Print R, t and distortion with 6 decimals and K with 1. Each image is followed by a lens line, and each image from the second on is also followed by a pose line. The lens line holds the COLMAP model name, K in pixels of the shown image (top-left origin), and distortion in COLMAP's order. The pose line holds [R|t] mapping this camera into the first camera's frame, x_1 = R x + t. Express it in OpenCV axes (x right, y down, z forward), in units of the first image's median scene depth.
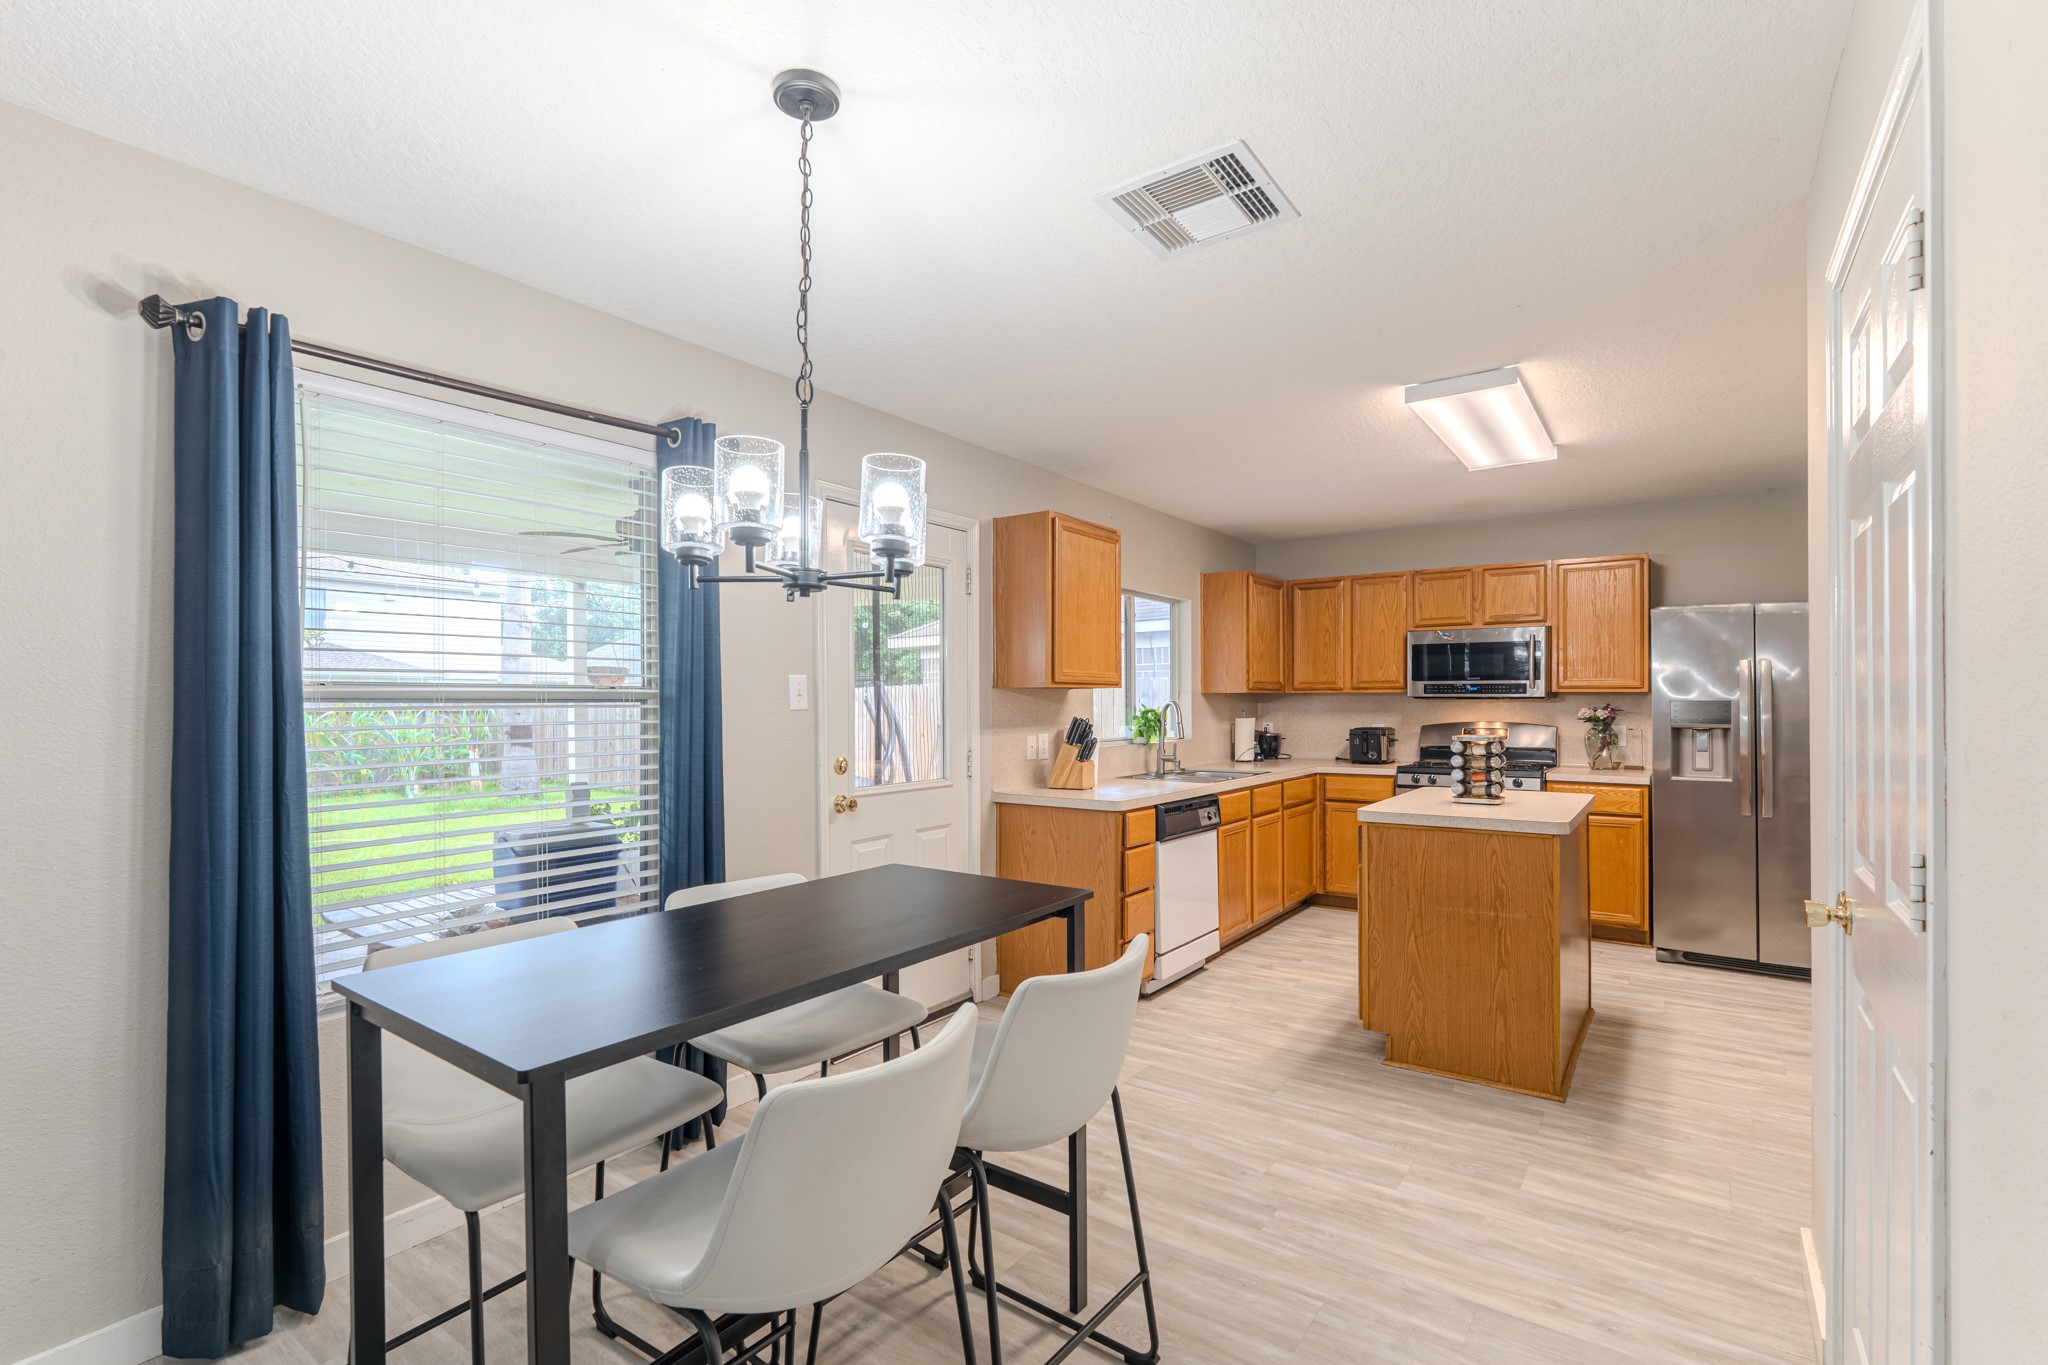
lens RADIAL K [[905.2, 0, 1035.8], [0, 905.2, 689.2], [0, 0, 1]] dist [-0.003109, -0.000403]
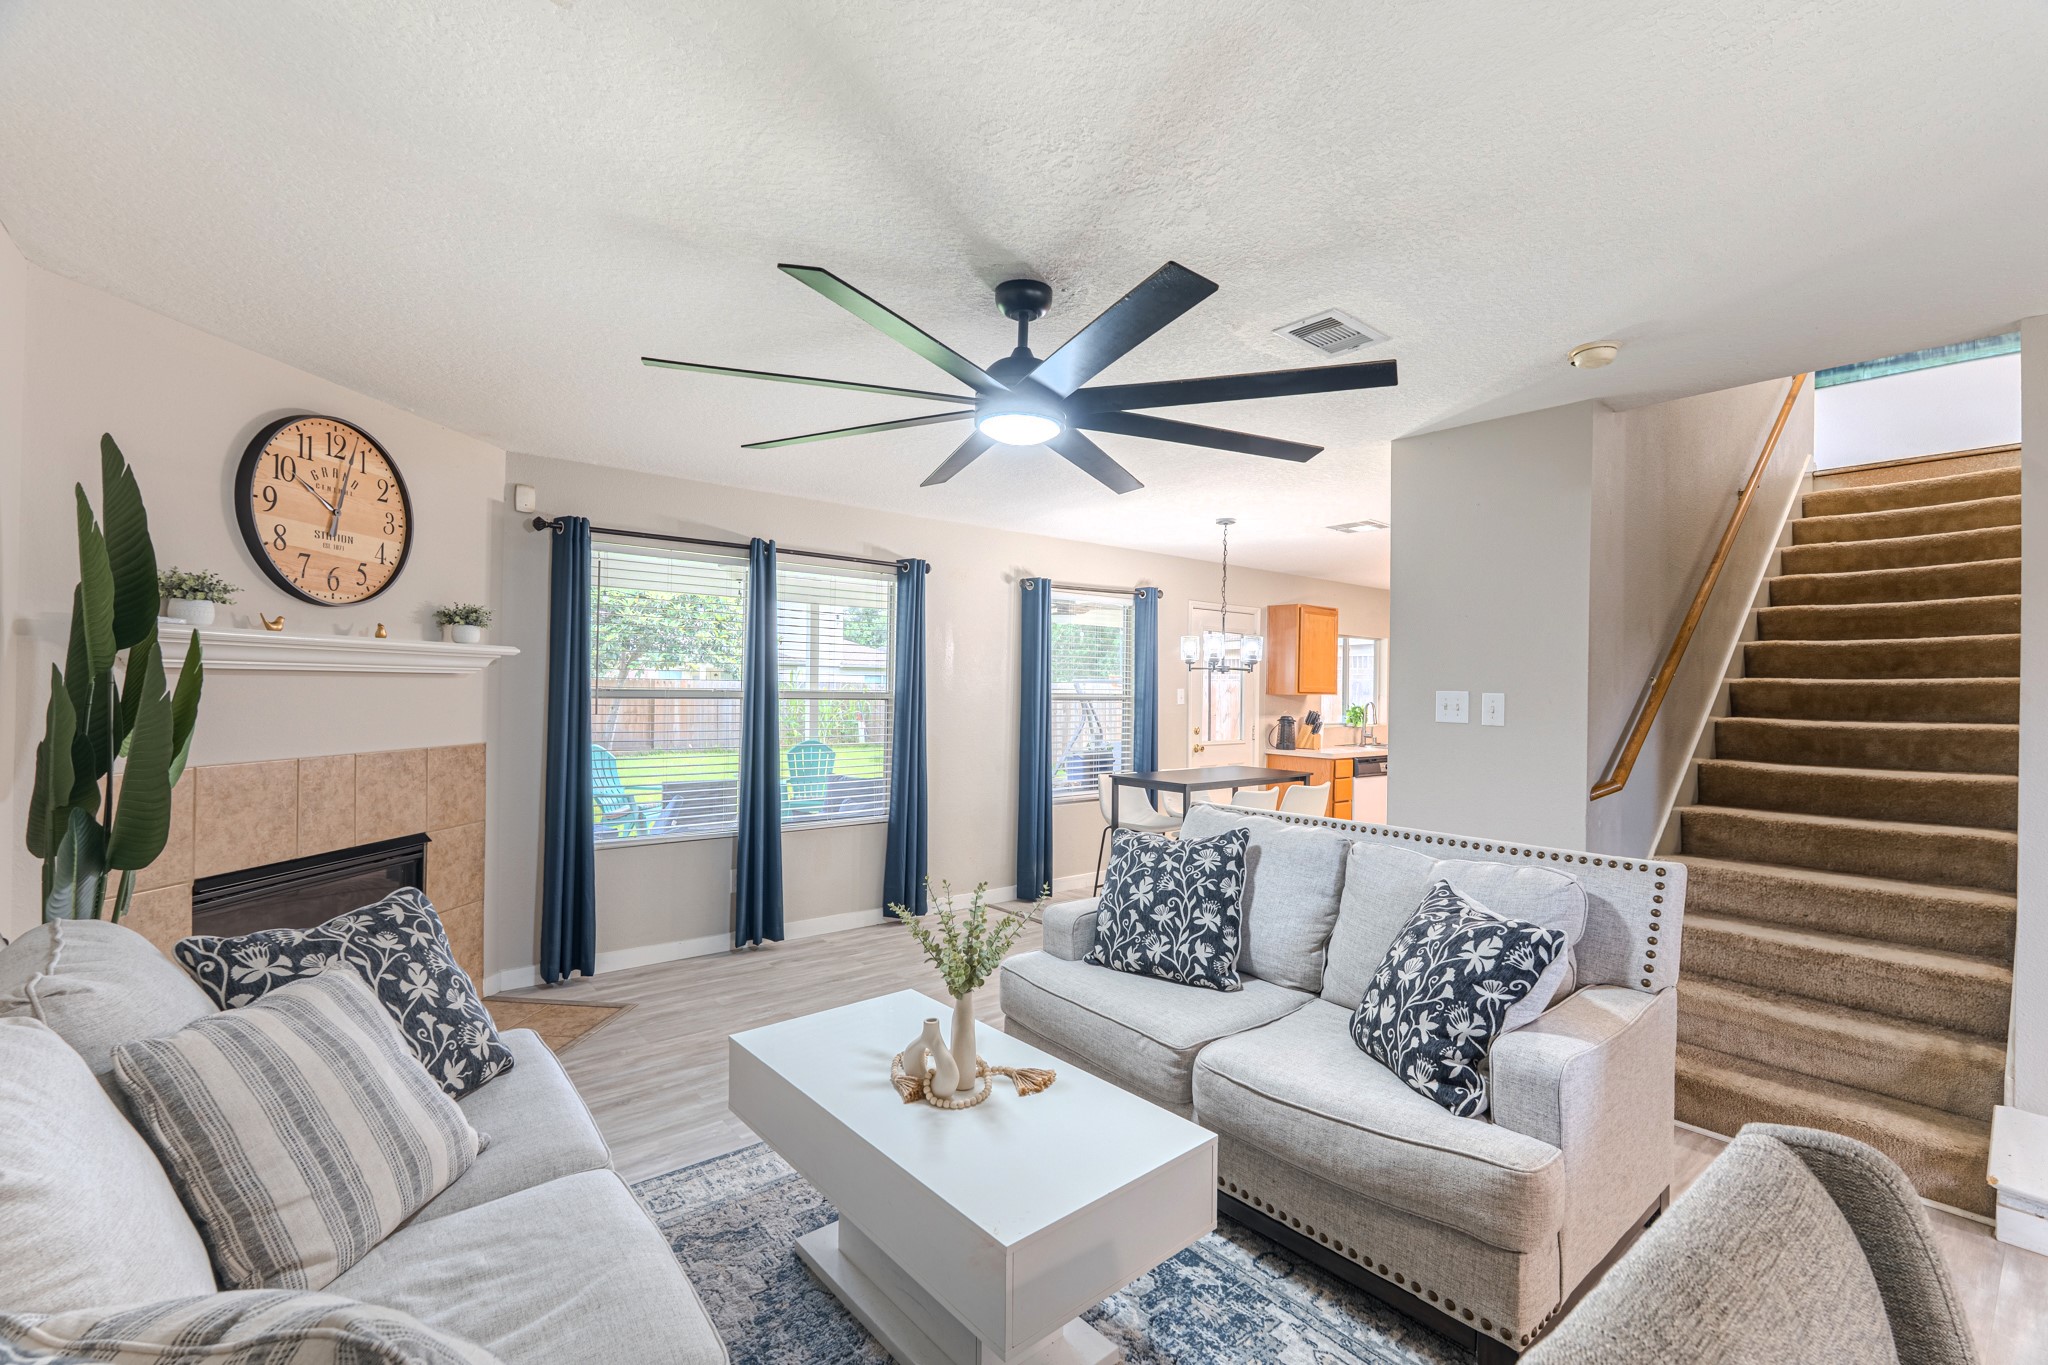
lens RADIAL K [[902.3, 0, 1069.2], [0, 902.3, 681.8], [0, 0, 1]] dist [-0.001536, -0.000107]
pose [[0.974548, 0.017776, -0.223473, -0.025951], [-0.015873, 0.999821, 0.010307, -0.038875], [0.223616, -0.006497, 0.974656, -0.912511]]
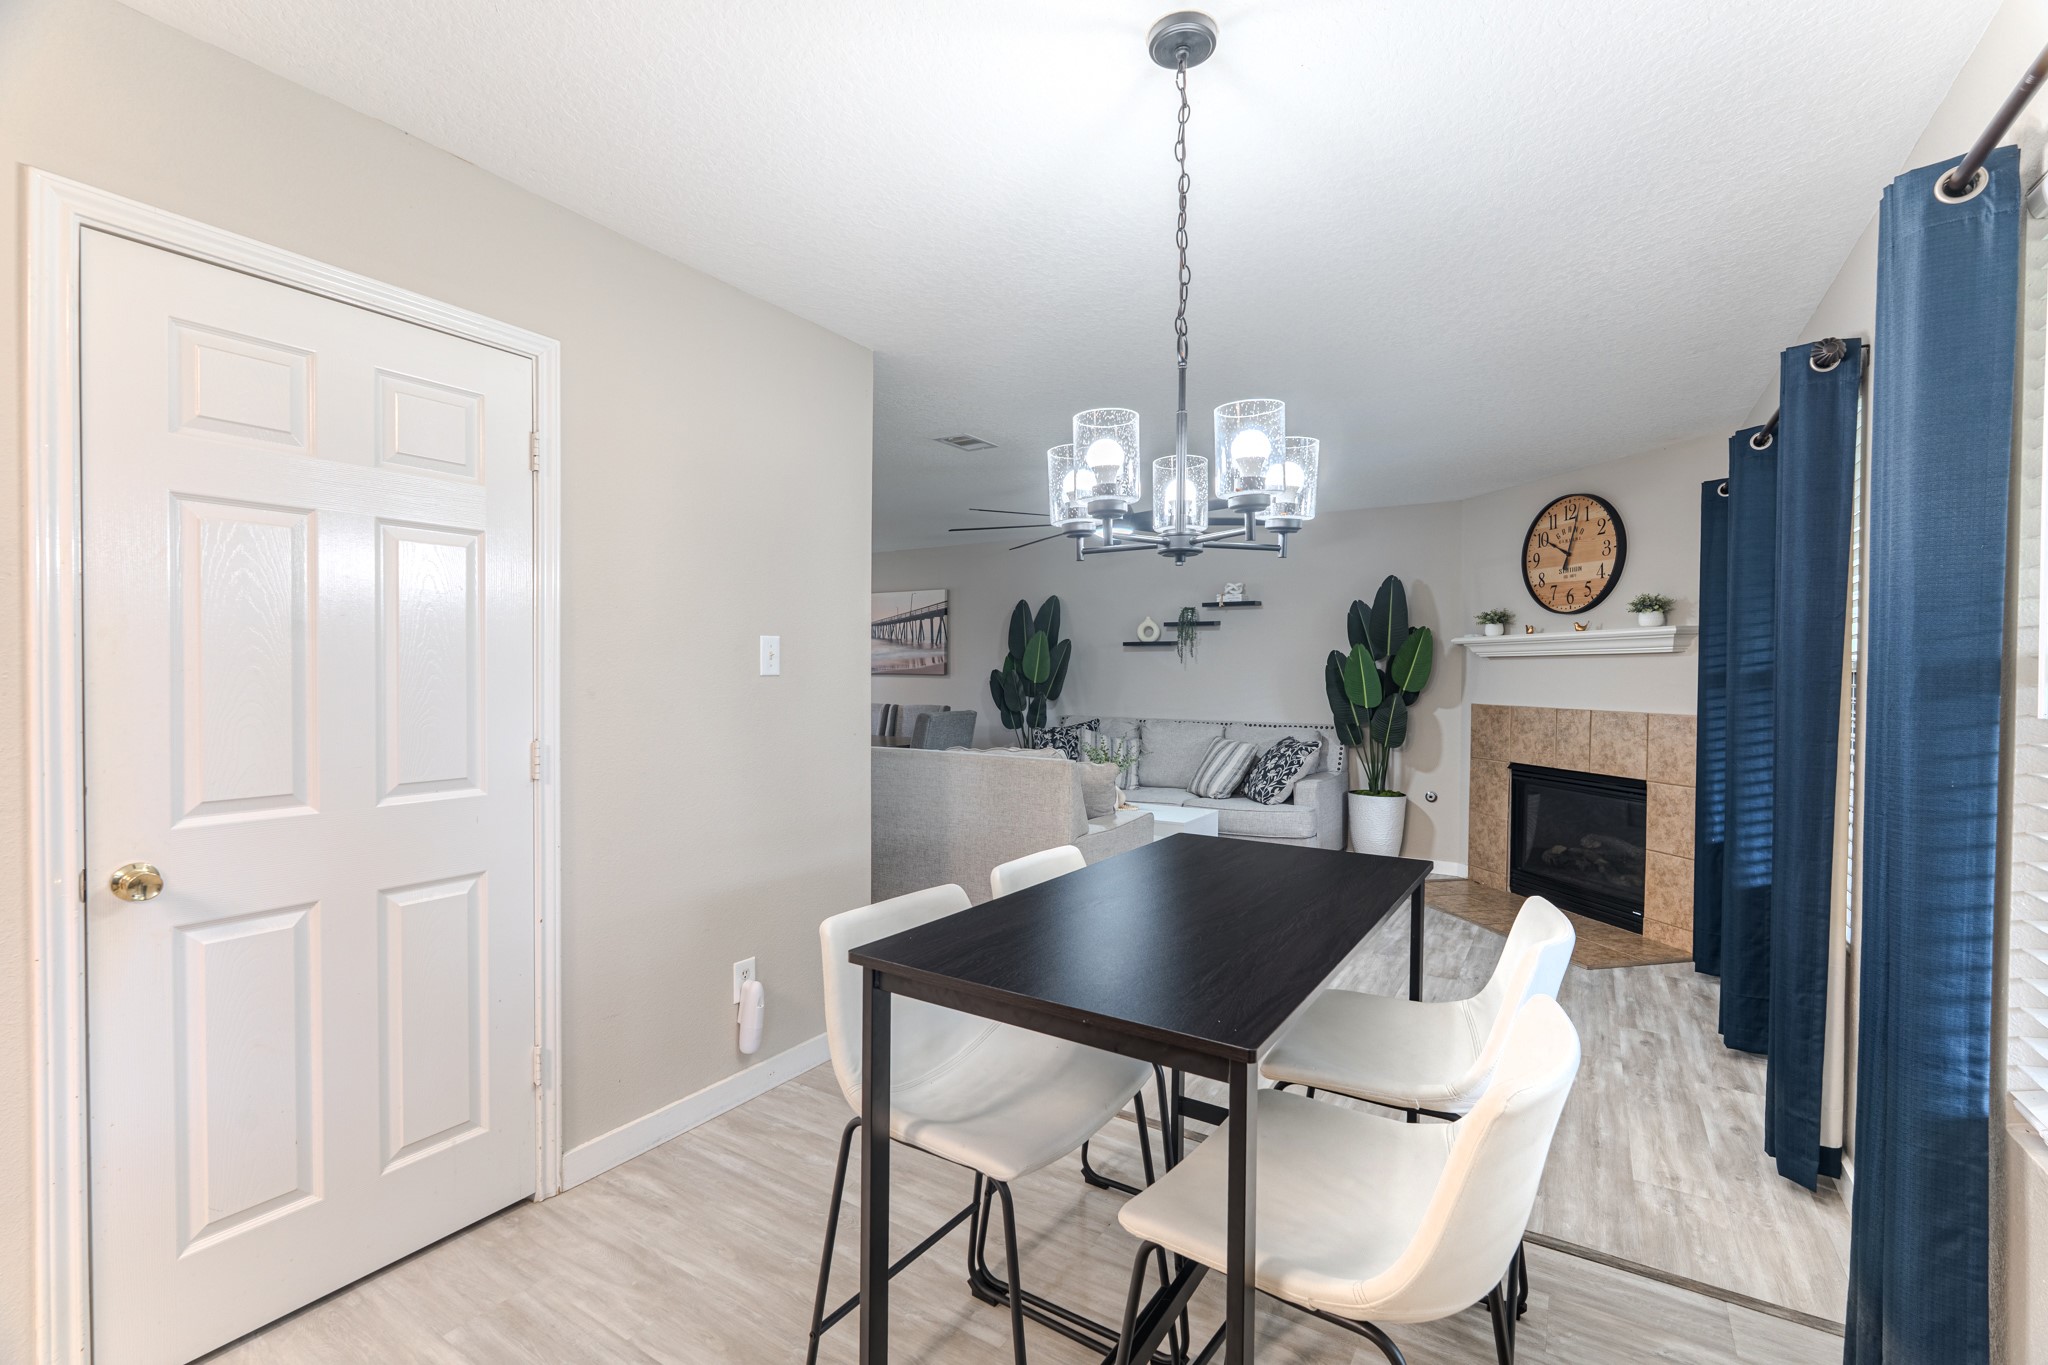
lens RADIAL K [[905.2, 0, 1035.8], [0, 905.2, 689.2], [0, 0, 1]] dist [-0.003109, -0.000403]
pose [[-0.998084, -0.001729, -0.061848, -0.019180], [-0.001881, 0.999995, 0.002406, 0.011415], [0.061843, 0.002517, -0.998083, 0.772662]]
